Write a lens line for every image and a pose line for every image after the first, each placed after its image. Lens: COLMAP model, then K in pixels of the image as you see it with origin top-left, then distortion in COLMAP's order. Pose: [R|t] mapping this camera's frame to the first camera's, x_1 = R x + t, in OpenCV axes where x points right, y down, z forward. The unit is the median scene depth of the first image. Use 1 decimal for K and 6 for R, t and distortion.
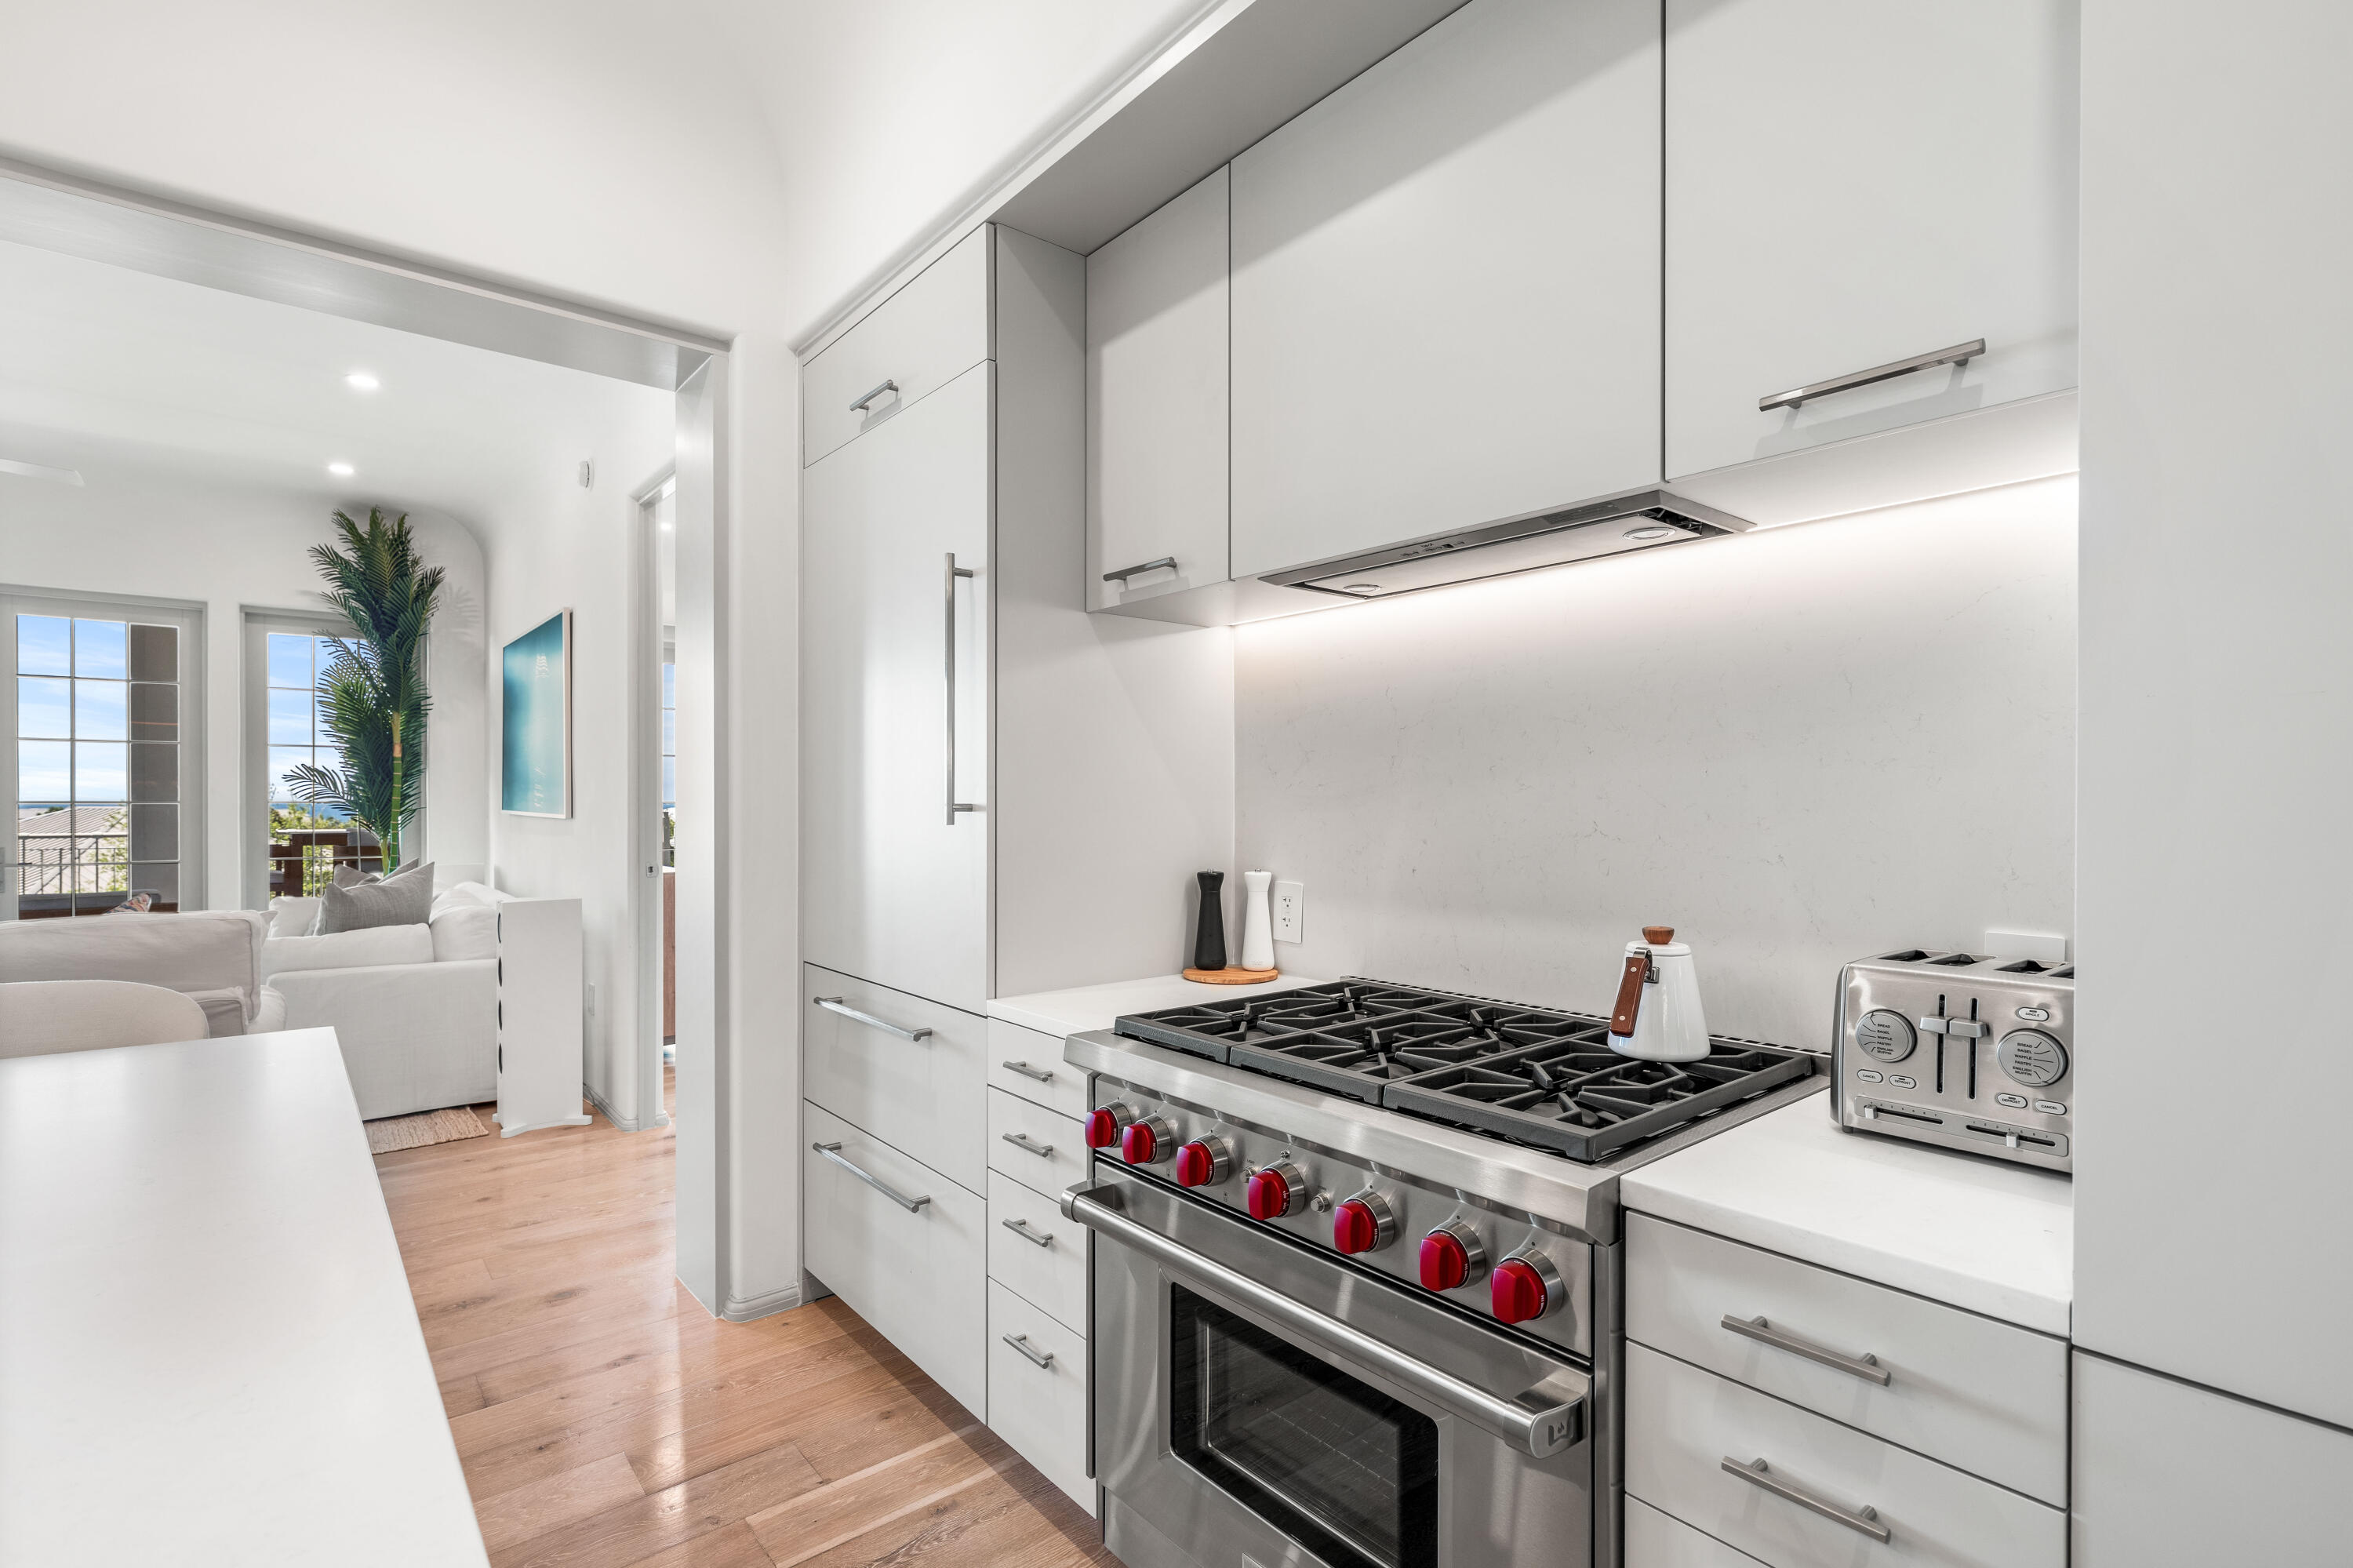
lens RADIAL K [[1124.8, 0, 1196.7], [0, 1124.8, 800.3], [0, 0, 1]] dist [0.002006, -0.000930]
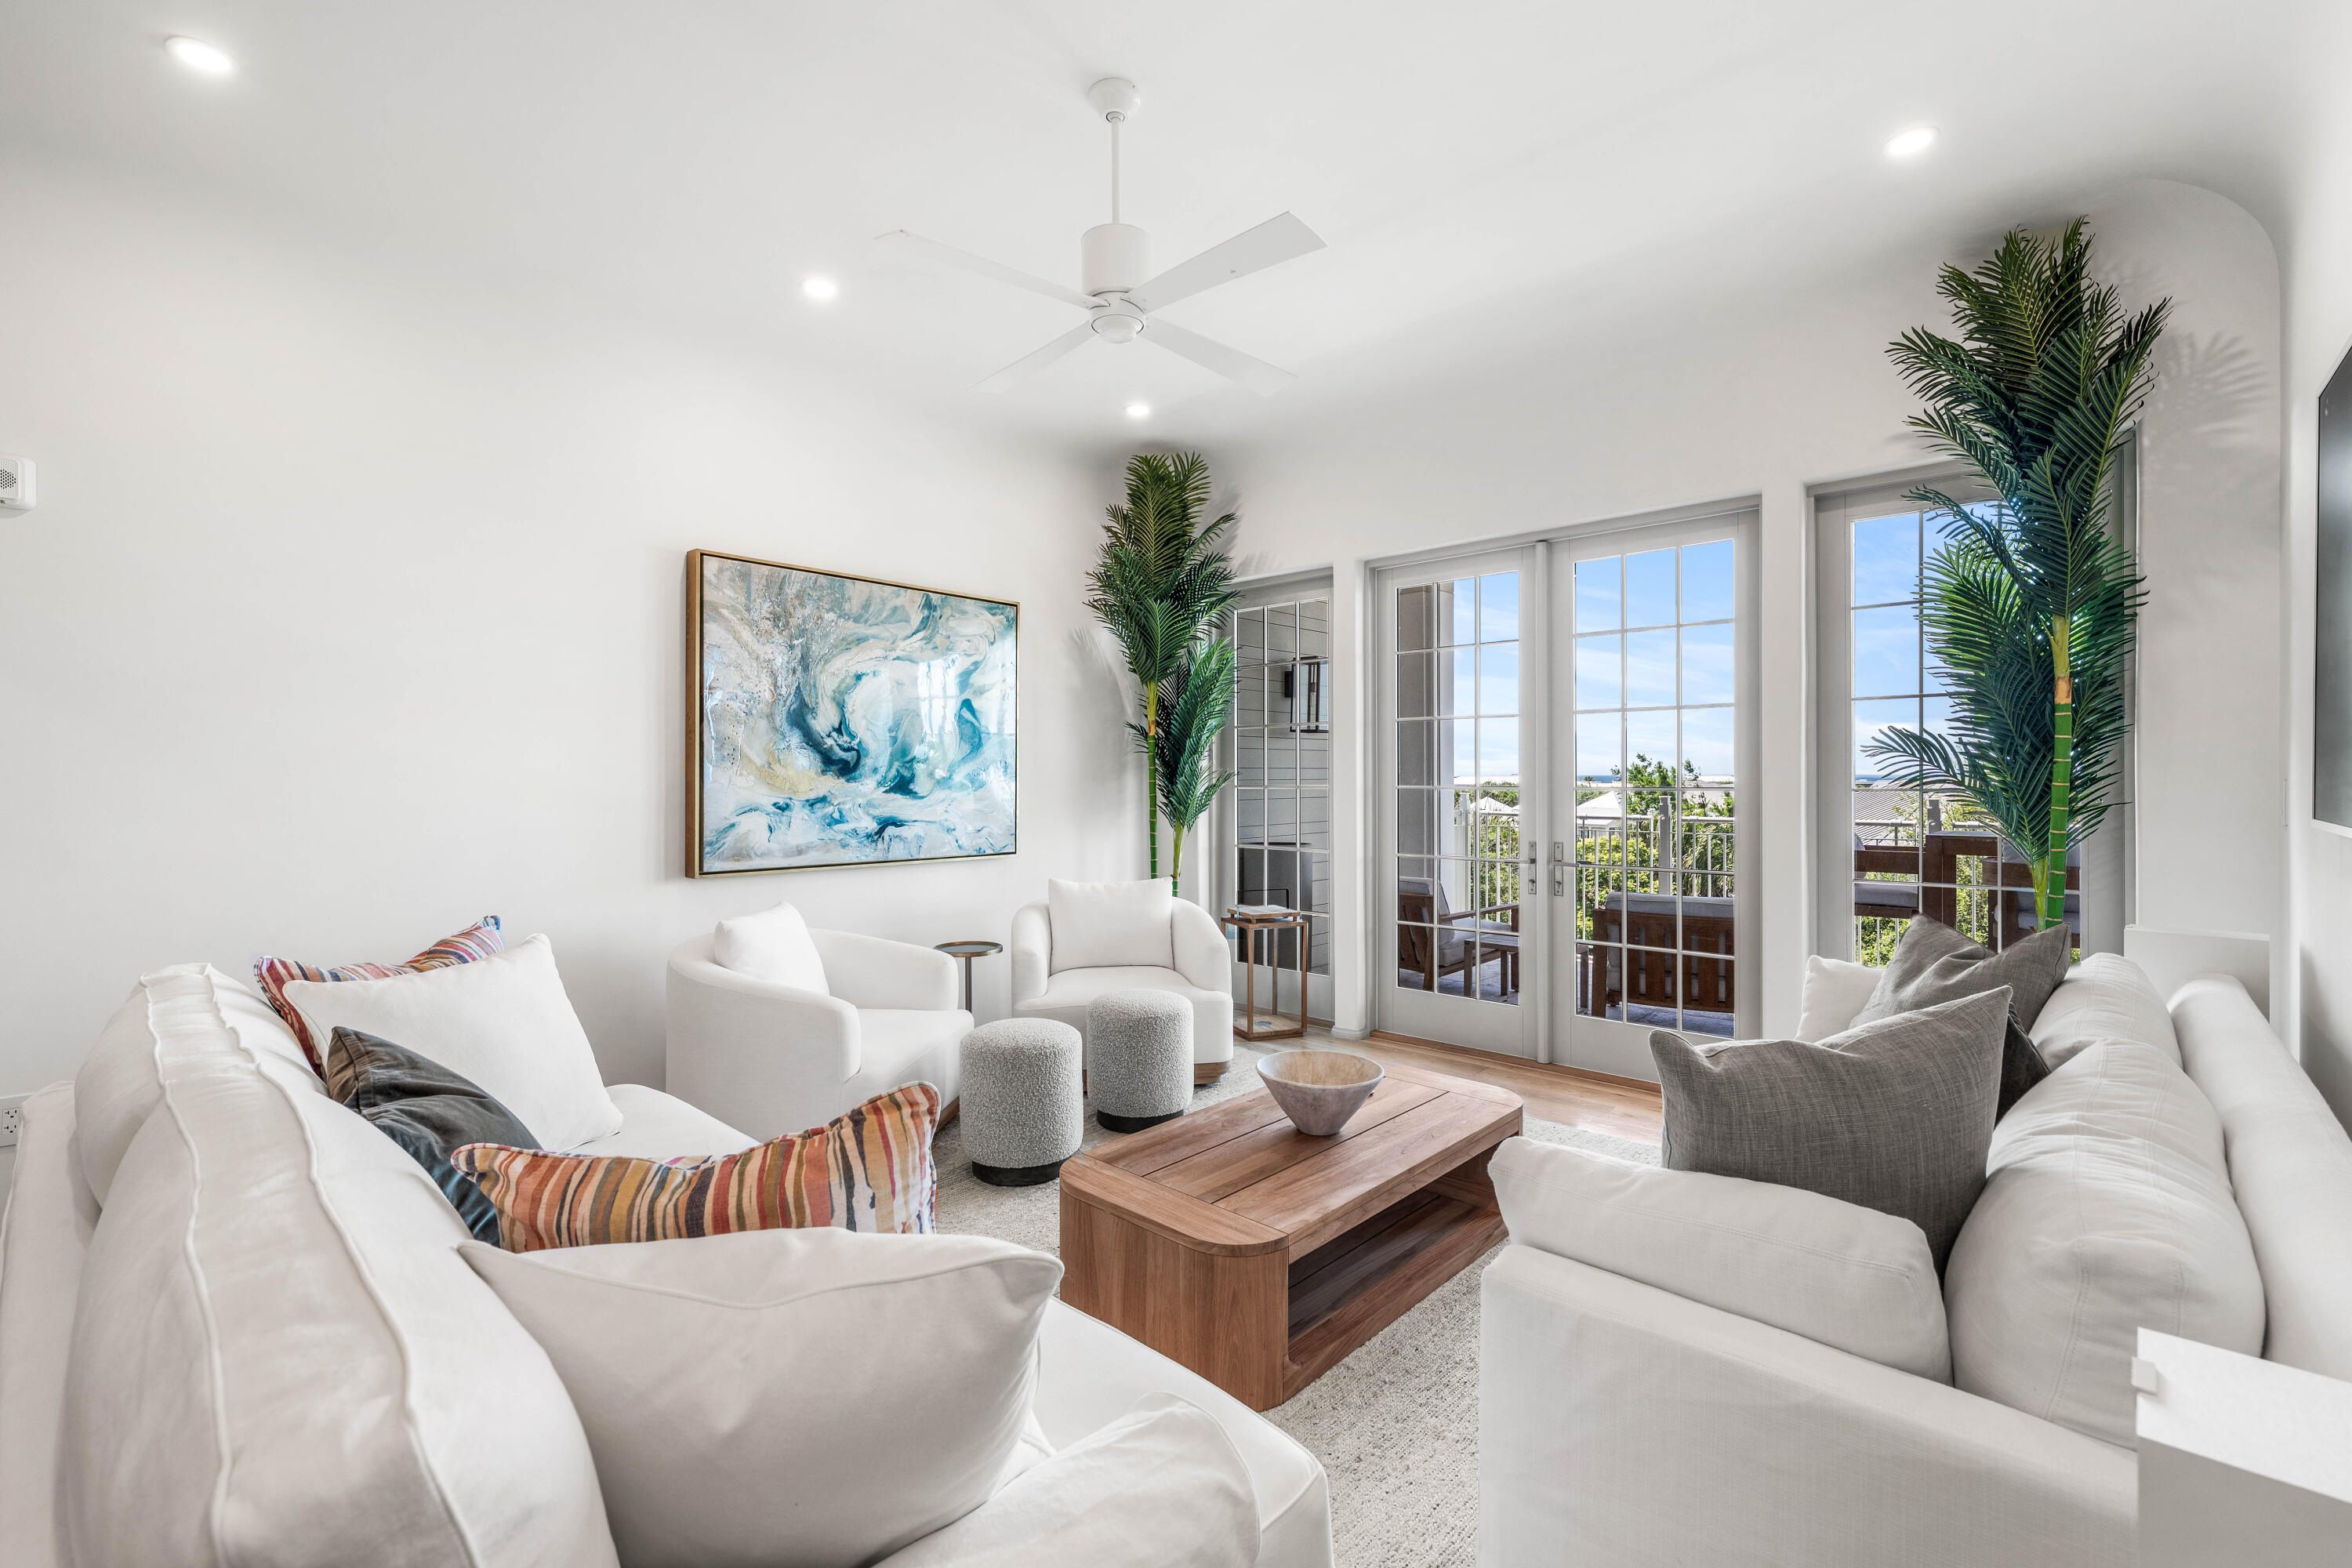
lens RADIAL K [[1014.9, 0, 1154.6], [0, 1014.9, 783.3], [0, 0, 1]] dist [0.003133, -0.001071]
pose [[0.137929, 0.008245, -0.990408, -0.316093], [0.005916, 0.999941, 0.009149, -0.009510], [0.990424, -0.007121, 0.137872, 0.539677]]
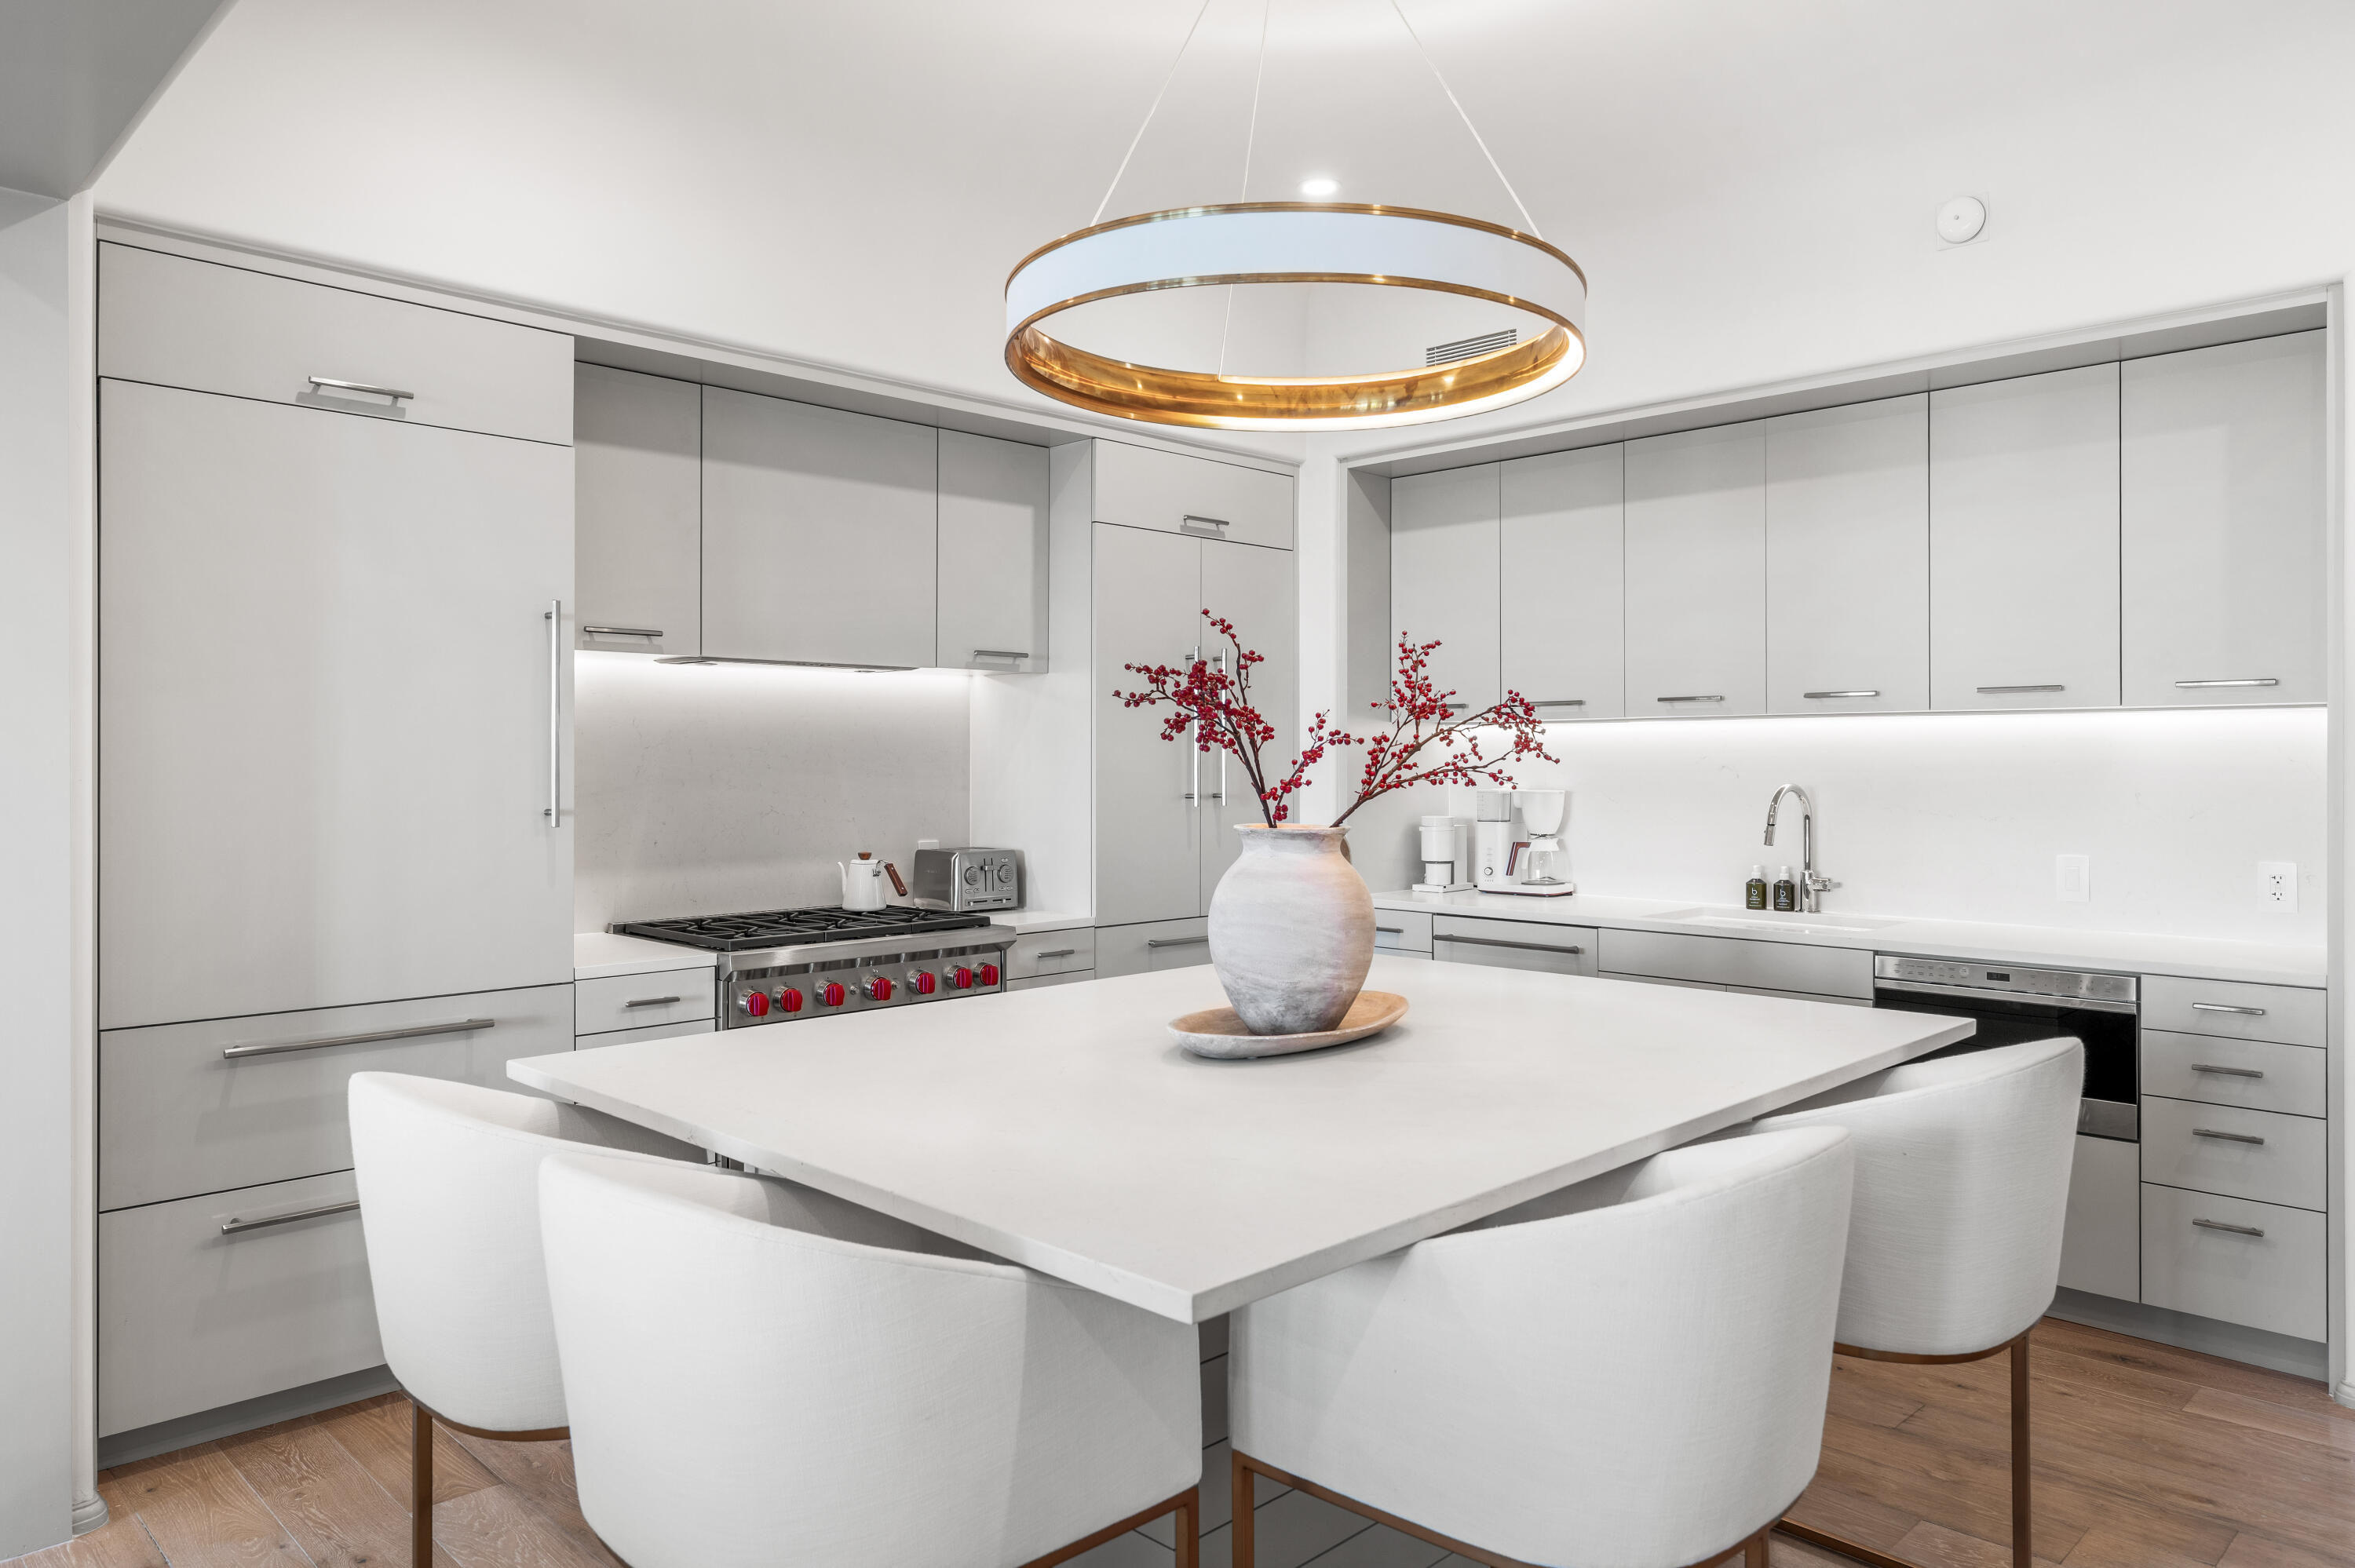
lens RADIAL K [[1542.9, 0, 1185.1], [0, 1542.9, 767.3], [0, 0, 1]] dist [0.002960, -0.001095]
pose [[-0.106164, -0.009147, 0.994307, -0.650245], [-0.000427, 0.999958, 0.009153, -0.019748], [-0.994349, 0.000547, -0.106163, 0.171422]]
